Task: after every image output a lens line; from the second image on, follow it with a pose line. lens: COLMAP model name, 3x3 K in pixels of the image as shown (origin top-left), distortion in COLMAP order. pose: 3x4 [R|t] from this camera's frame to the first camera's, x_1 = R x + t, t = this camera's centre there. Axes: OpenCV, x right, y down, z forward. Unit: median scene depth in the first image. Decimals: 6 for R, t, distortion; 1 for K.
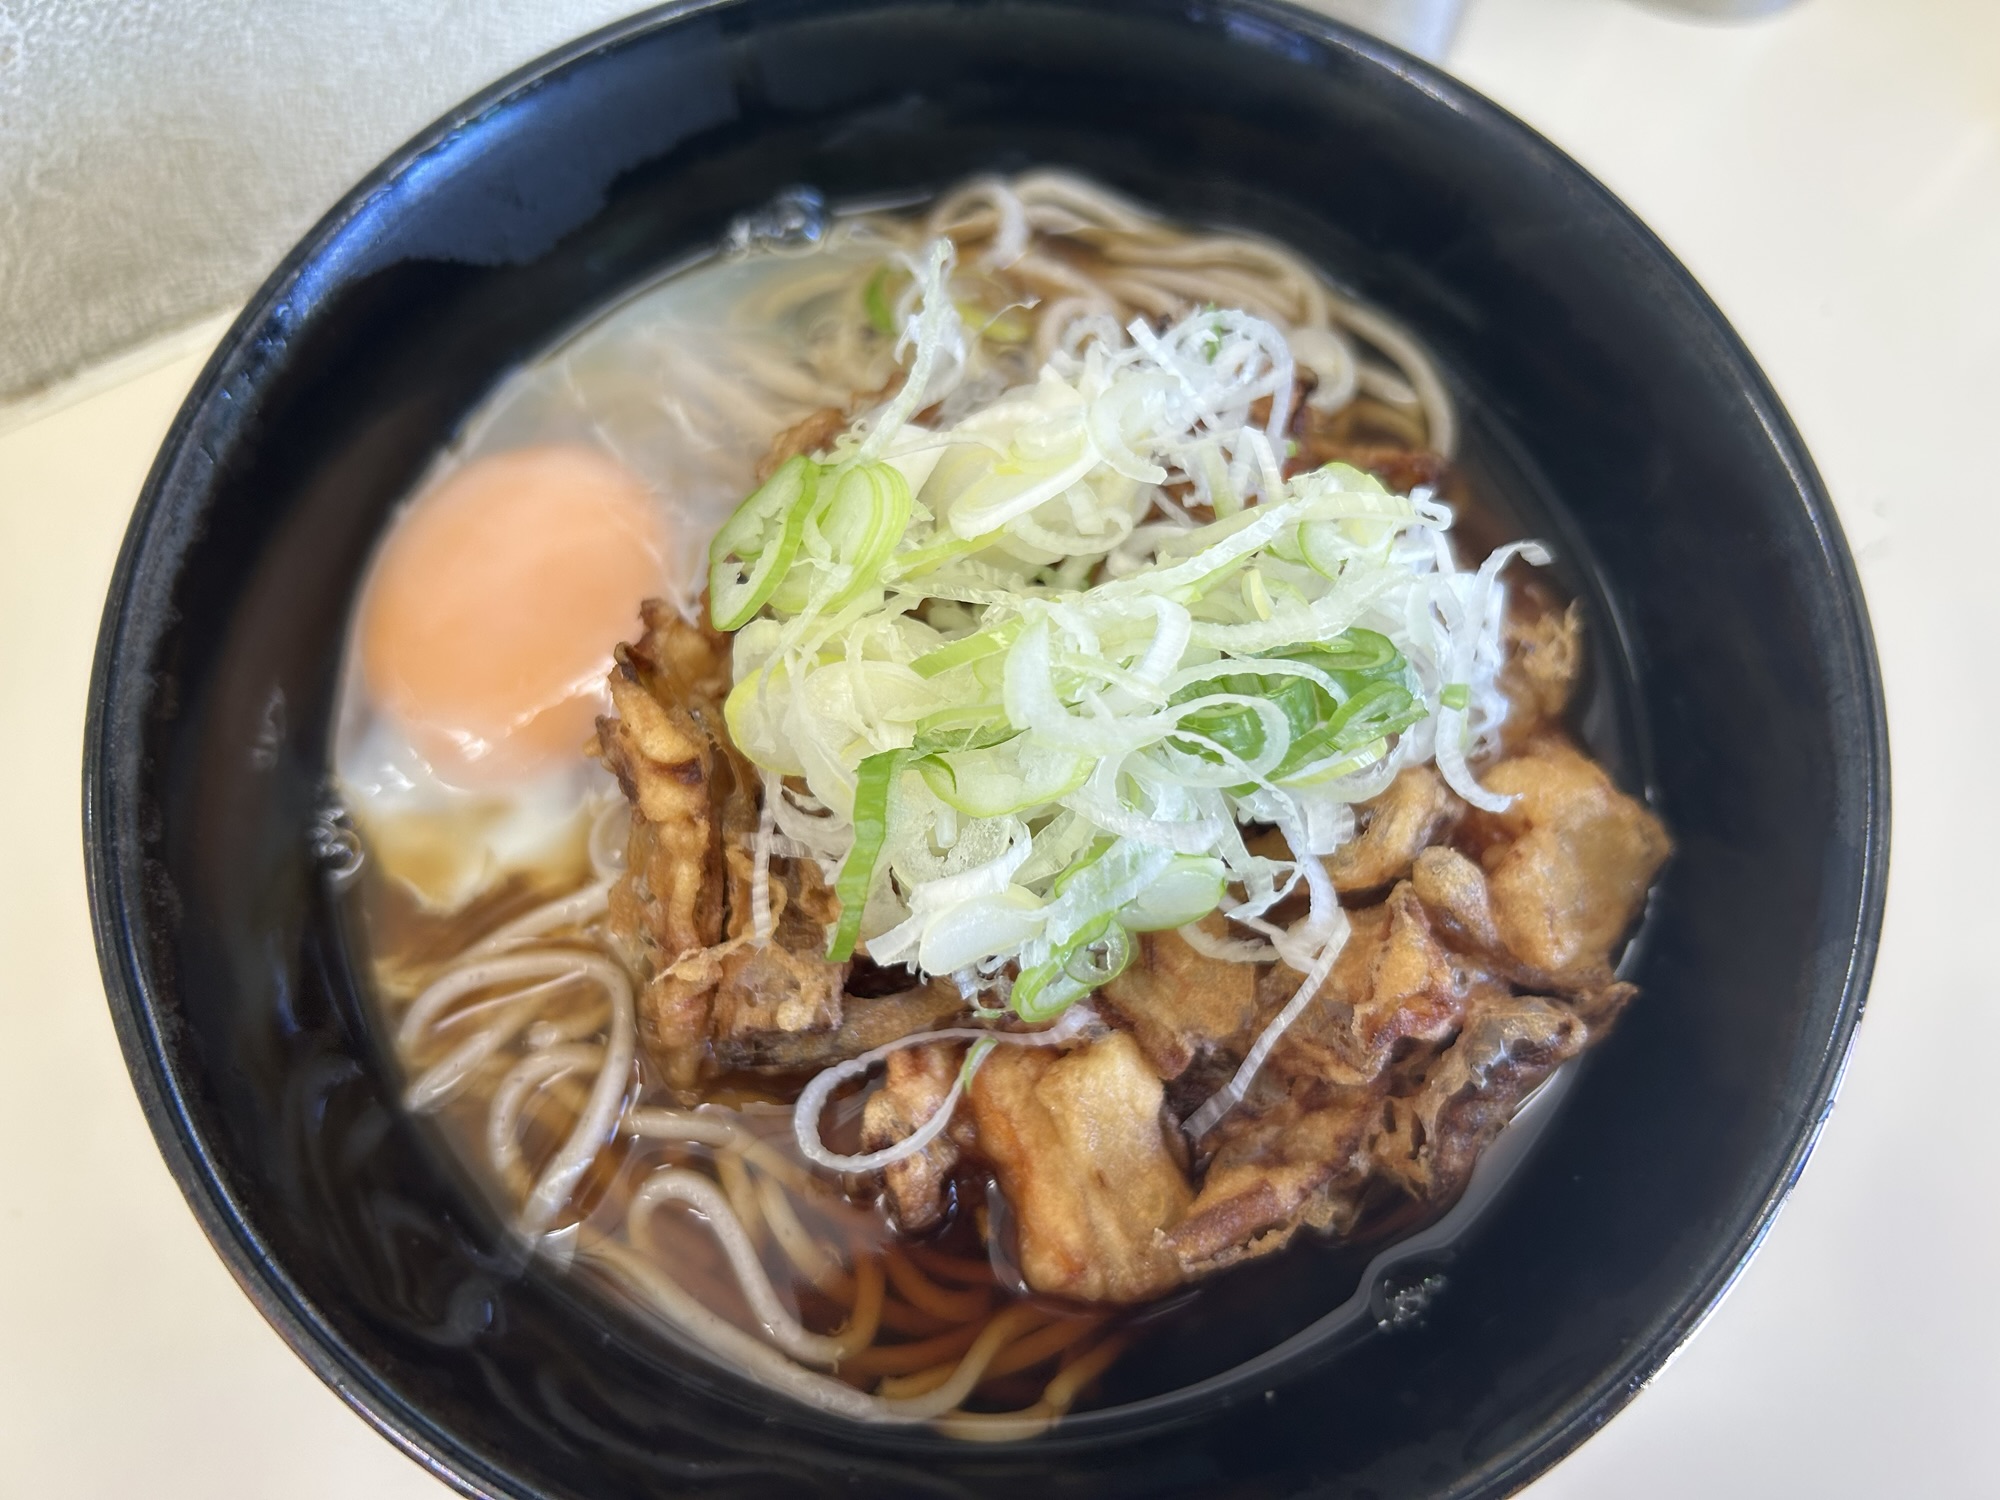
lens RADIAL K [[1697.2, 0, 1000.0], [0, 1697.2, 750.0], [0, 0, 1]] dist [-0.000659, -0.112395]
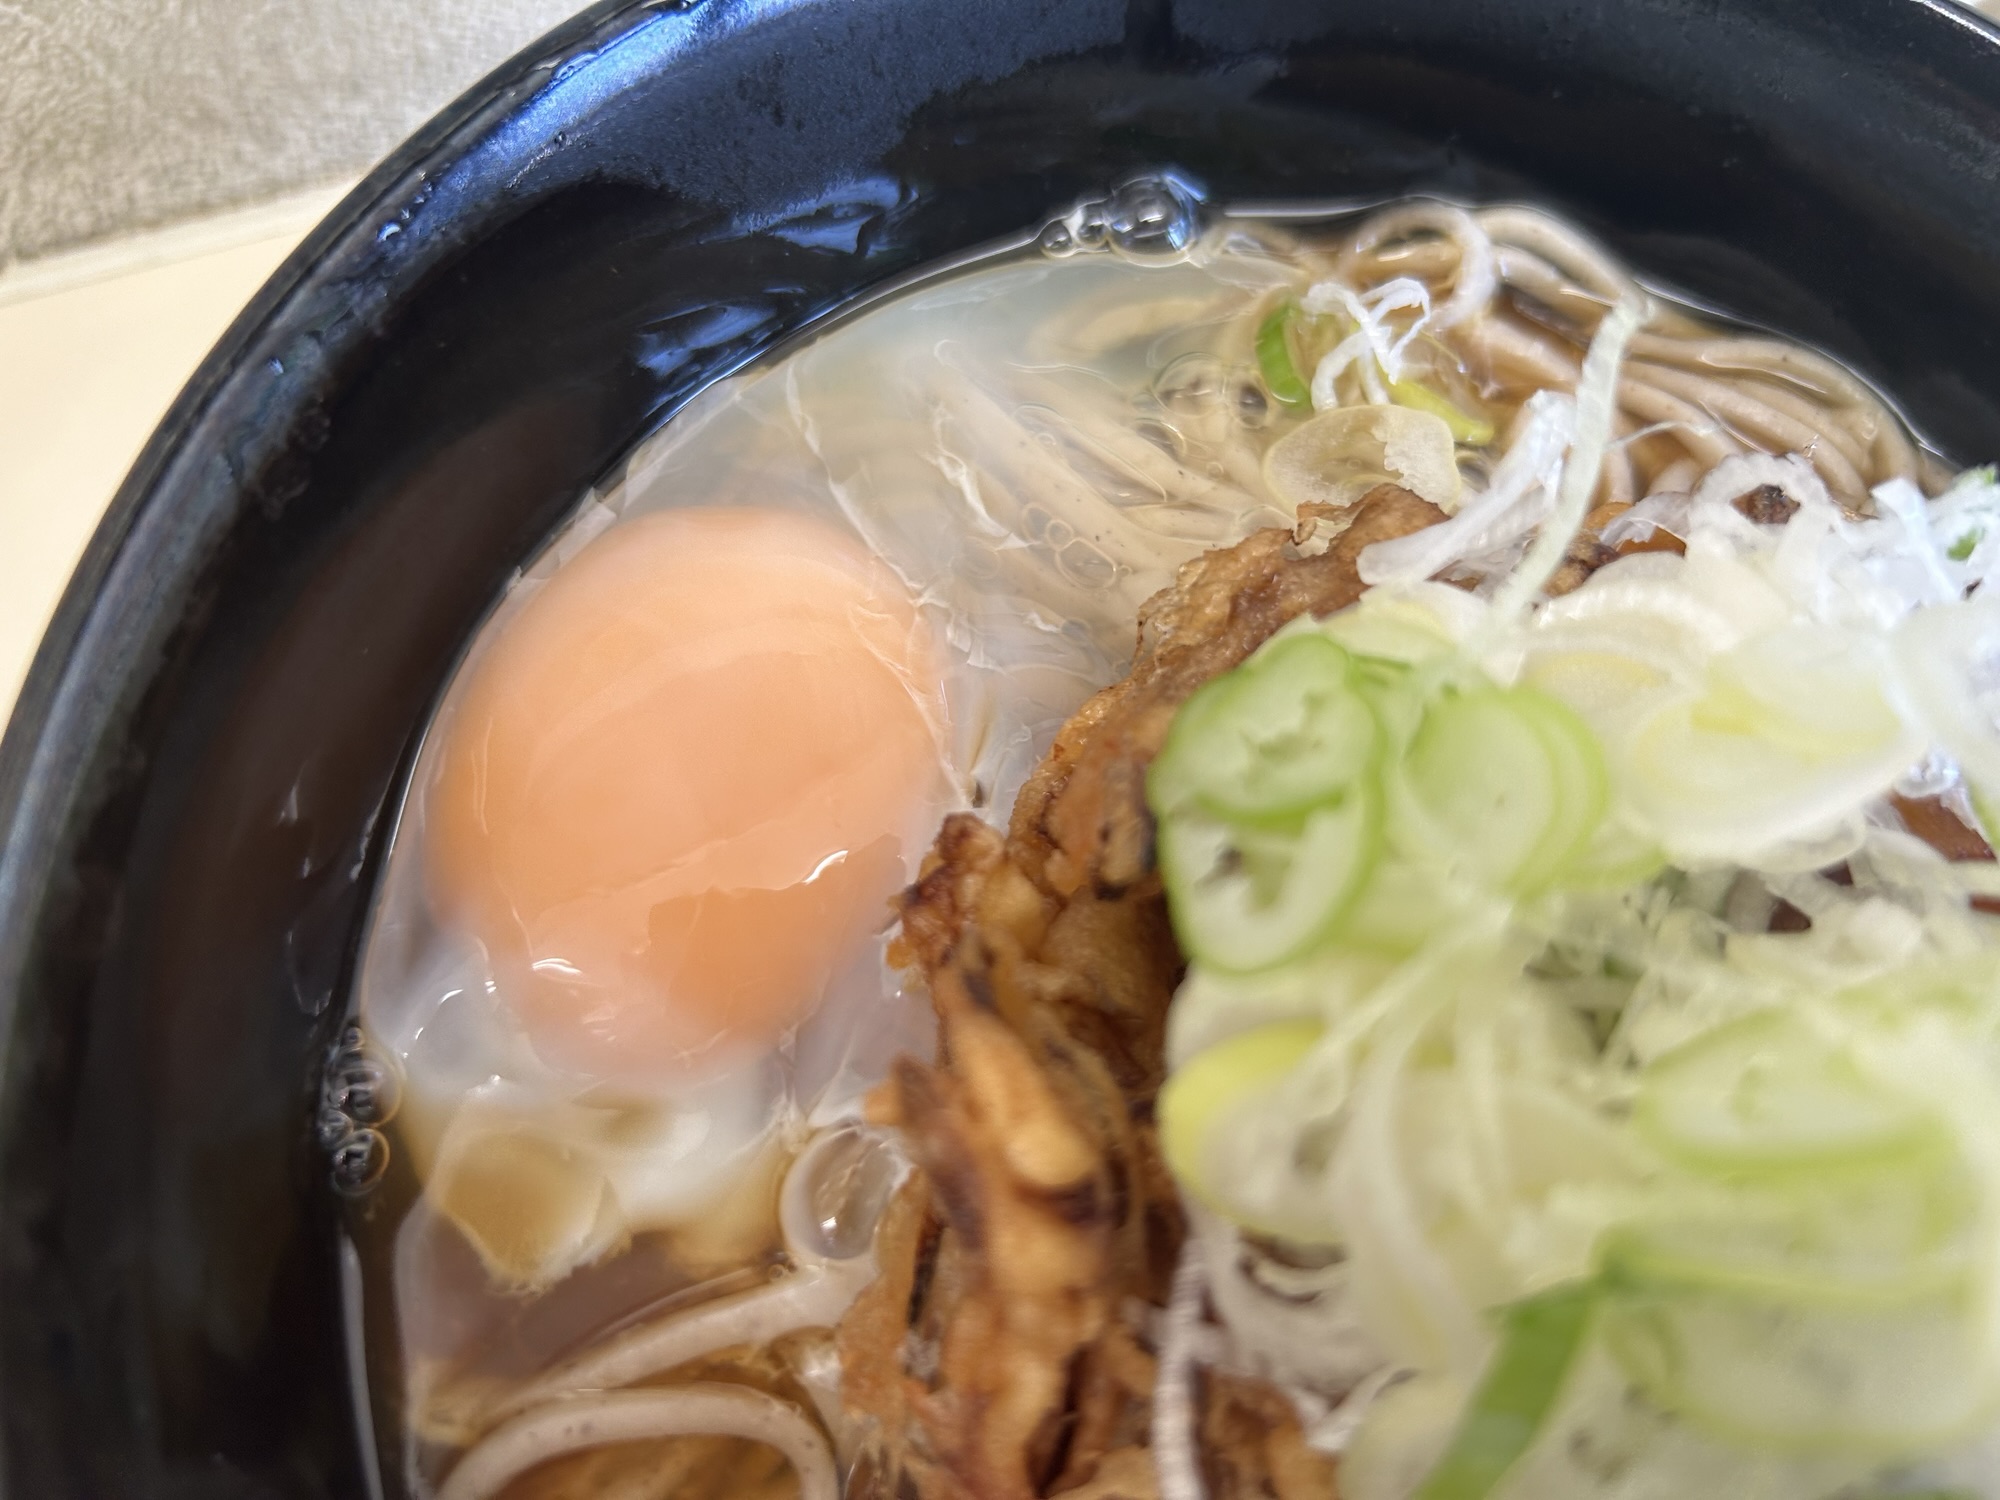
lens RADIAL K [[1697.2, 0, 1000.0], [0, 1697.2, 750.0], [0, 0, 1]] dist [-0.000659, -0.112395]
pose [[0.989071, 0.132571, 0.064525, -0.249534], [-0.131940, 0.991159, -0.013964, -0.112688], [-0.065806, 0.005298, 0.997818, 0.443317]]
